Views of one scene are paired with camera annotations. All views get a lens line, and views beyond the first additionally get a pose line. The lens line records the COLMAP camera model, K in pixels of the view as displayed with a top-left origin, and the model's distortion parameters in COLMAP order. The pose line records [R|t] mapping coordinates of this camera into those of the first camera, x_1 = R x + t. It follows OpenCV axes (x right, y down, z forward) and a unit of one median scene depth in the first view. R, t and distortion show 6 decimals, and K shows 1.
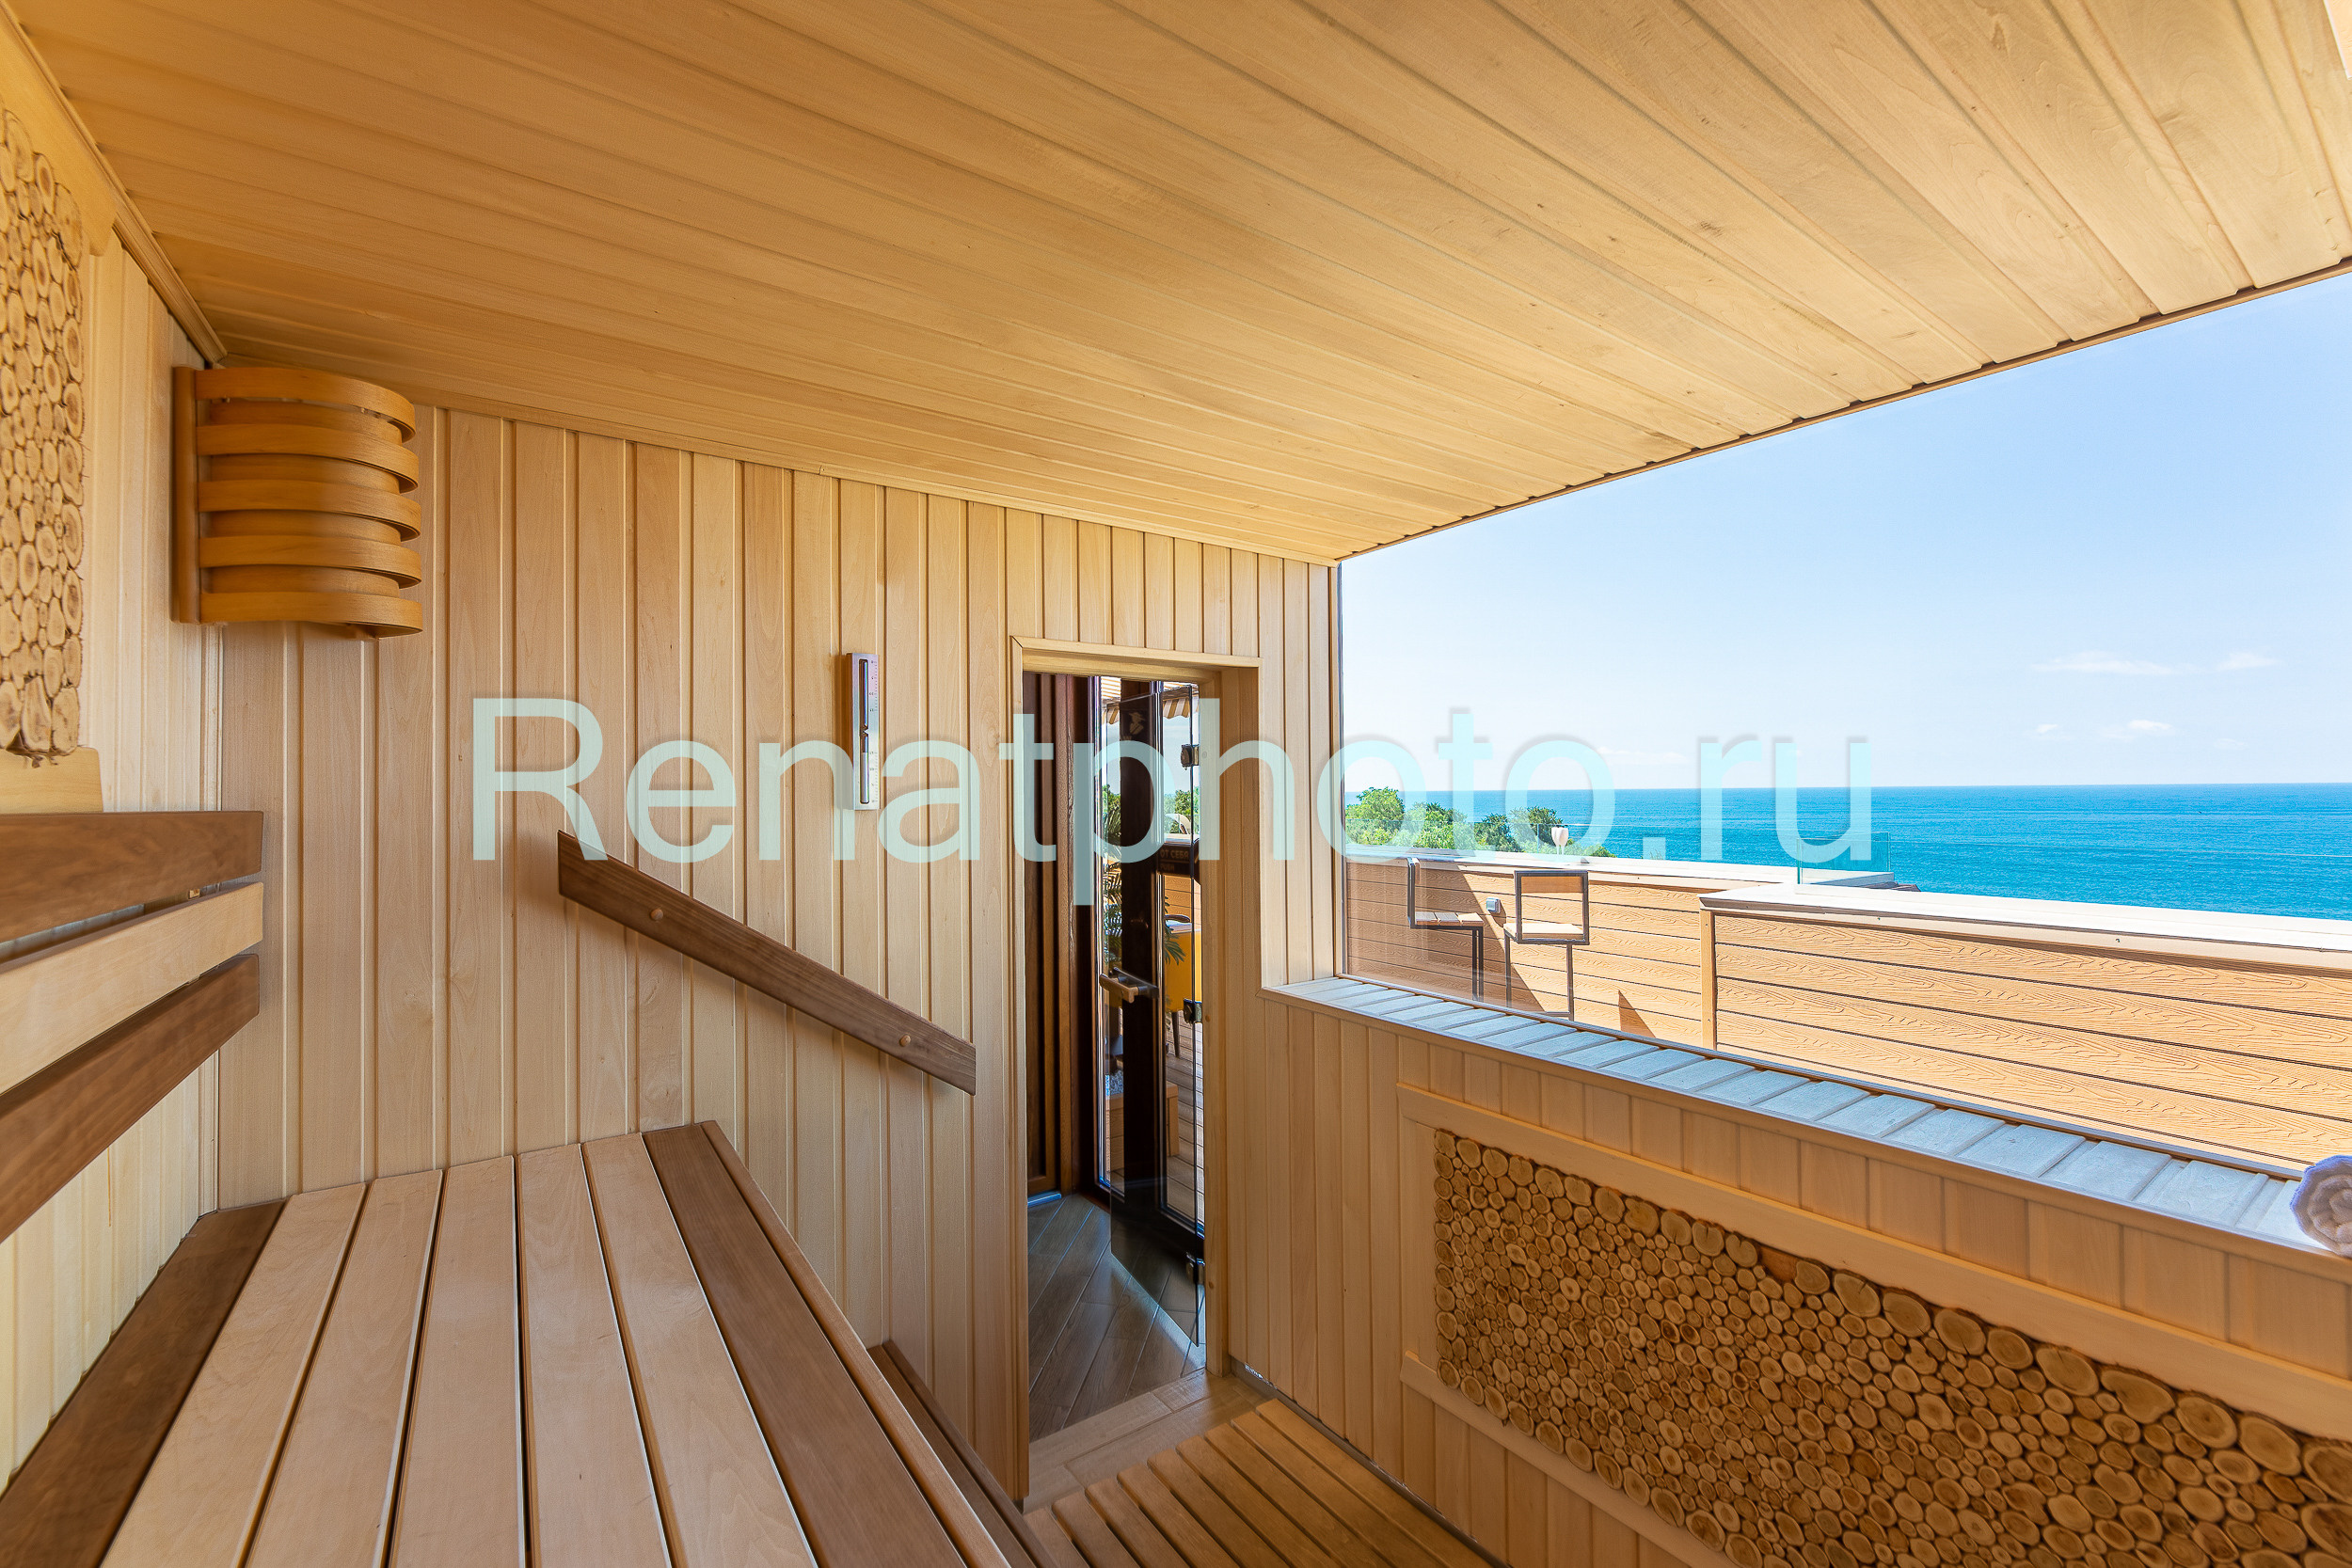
lens RADIAL K [[956.2, 0, 1170.9], [0, 956.2, 781.5], [0, 0, 1]] dist [-0.001382, 0.000267]
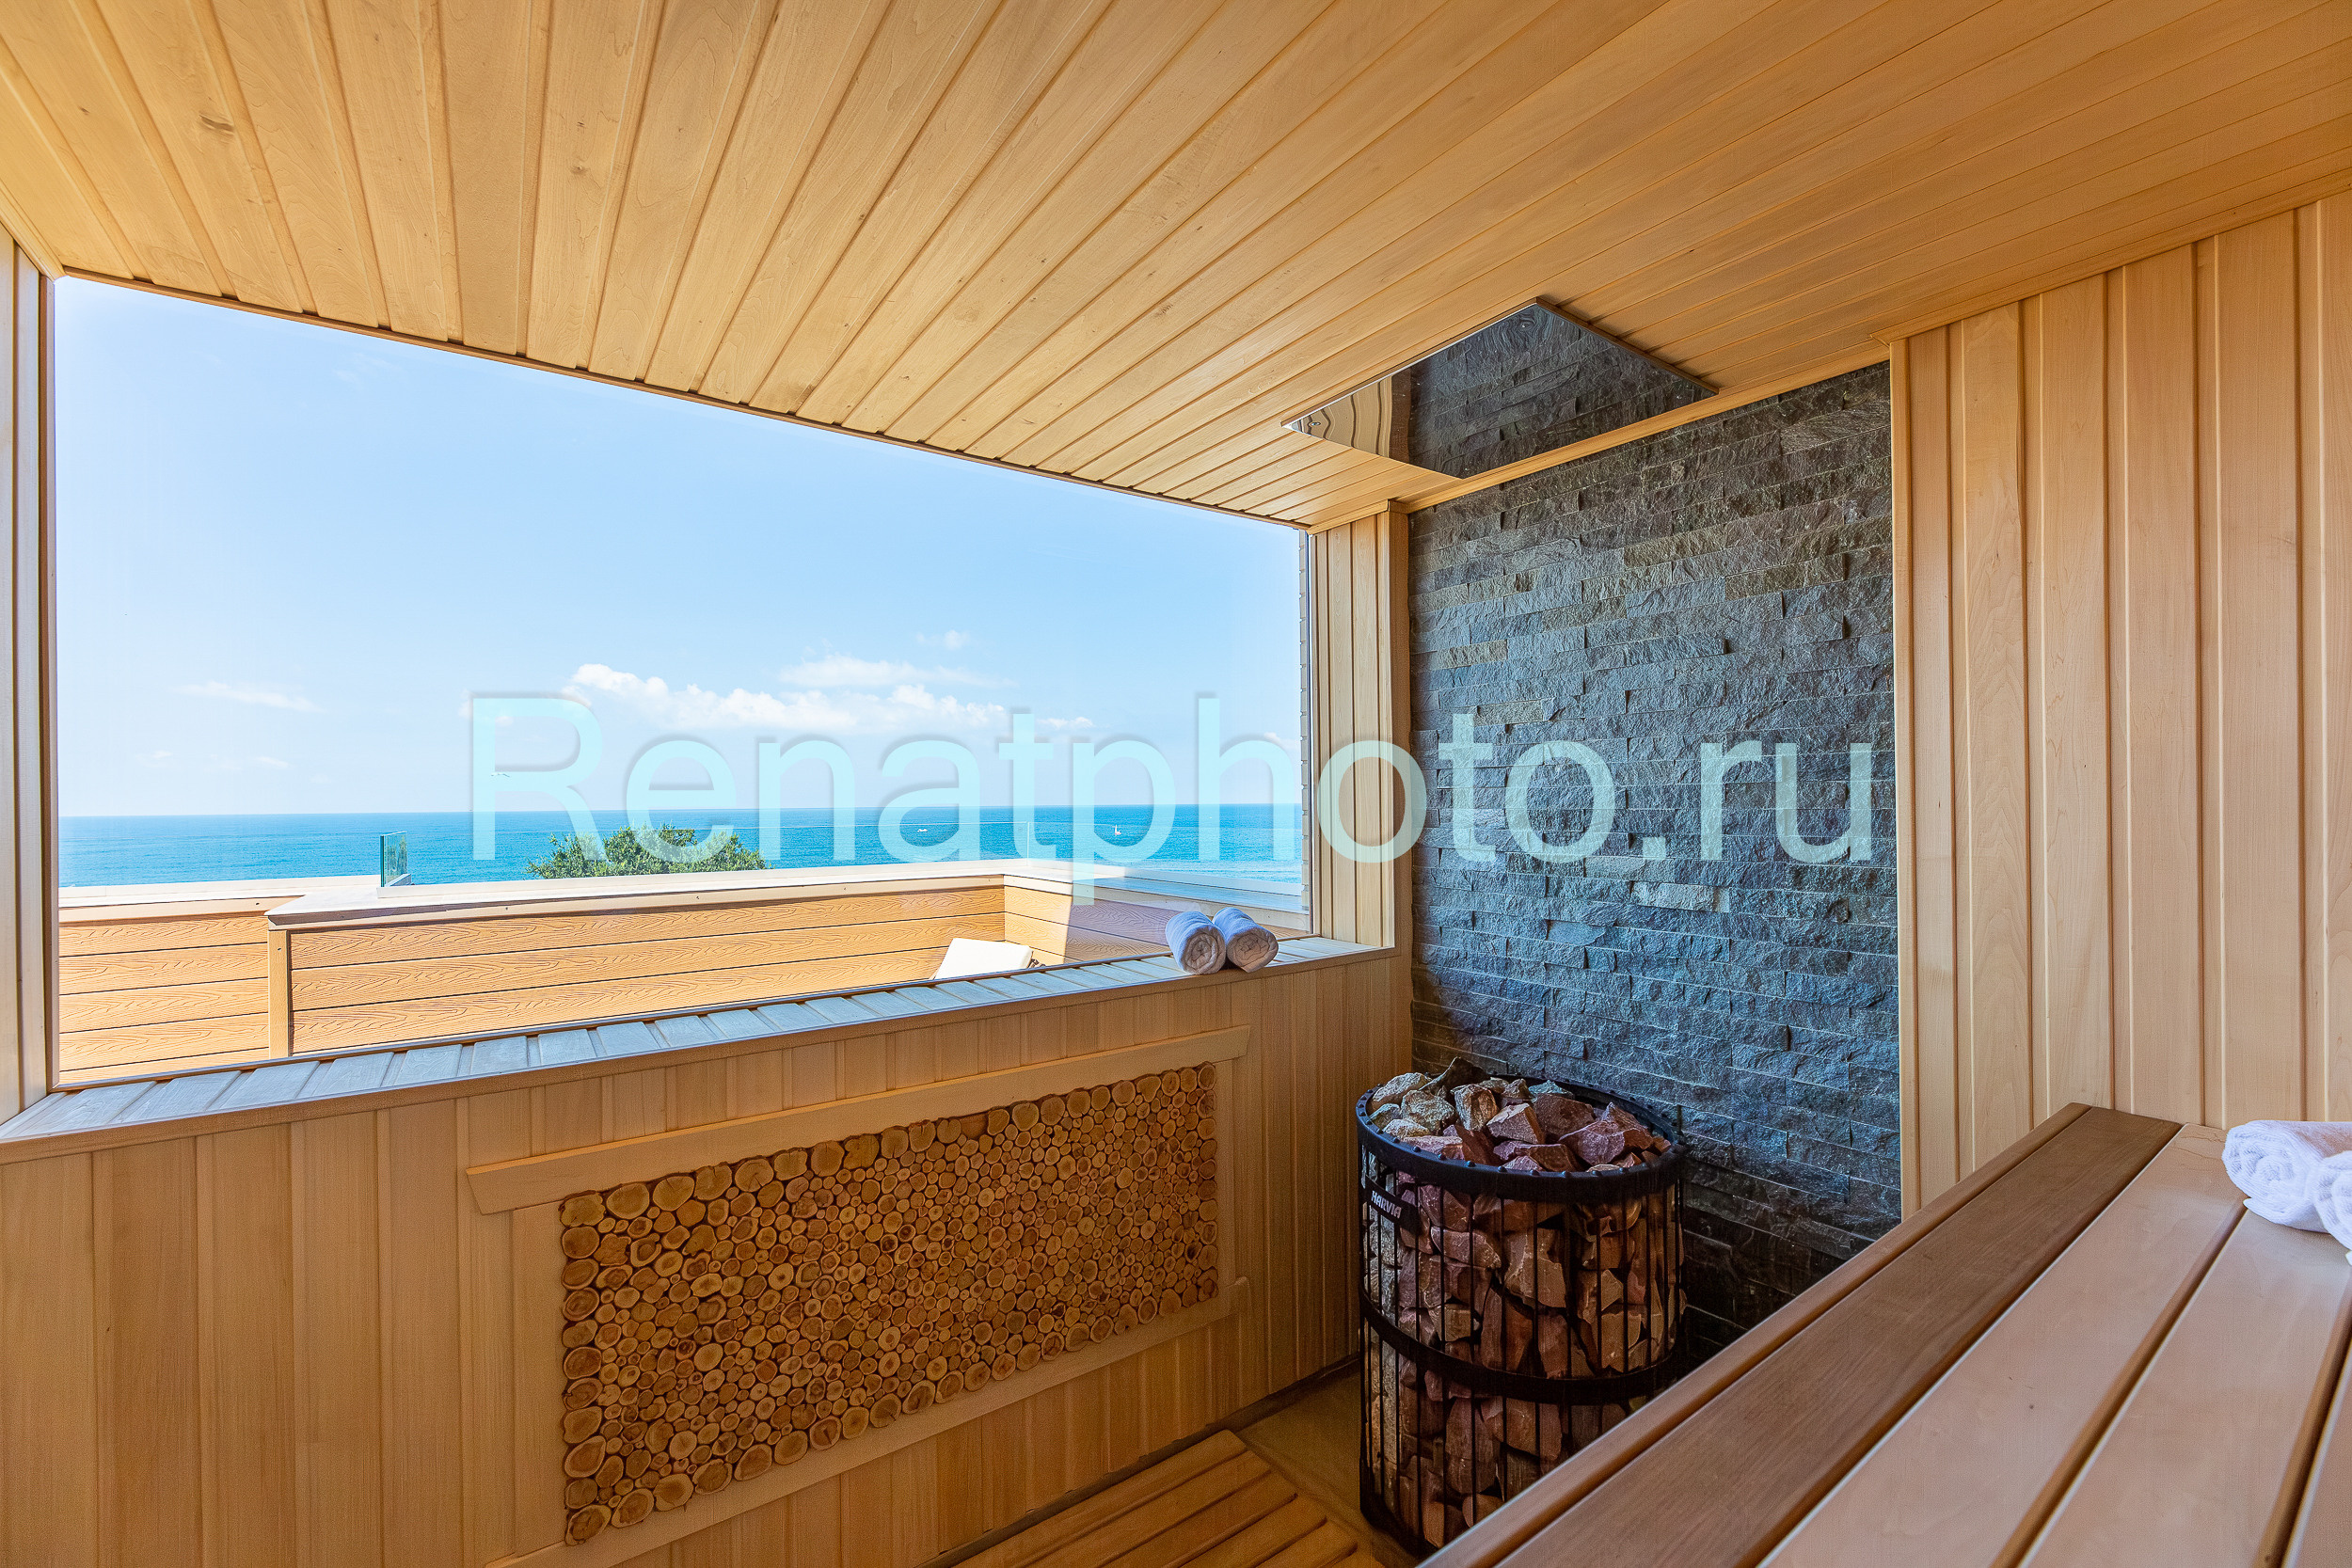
lens RADIAL K [[956.2, 0, 1175.2], [0, 956.2, 803.5], [0, 0, 1]] dist [-0.001382, 0.000267]
pose [[-0.005360, 0.007109, 0.999960, -0.557524], [-0.002572, 0.999971, -0.007123, 0.091672], [-0.999982, -0.002610, -0.005342, 0.696485]]
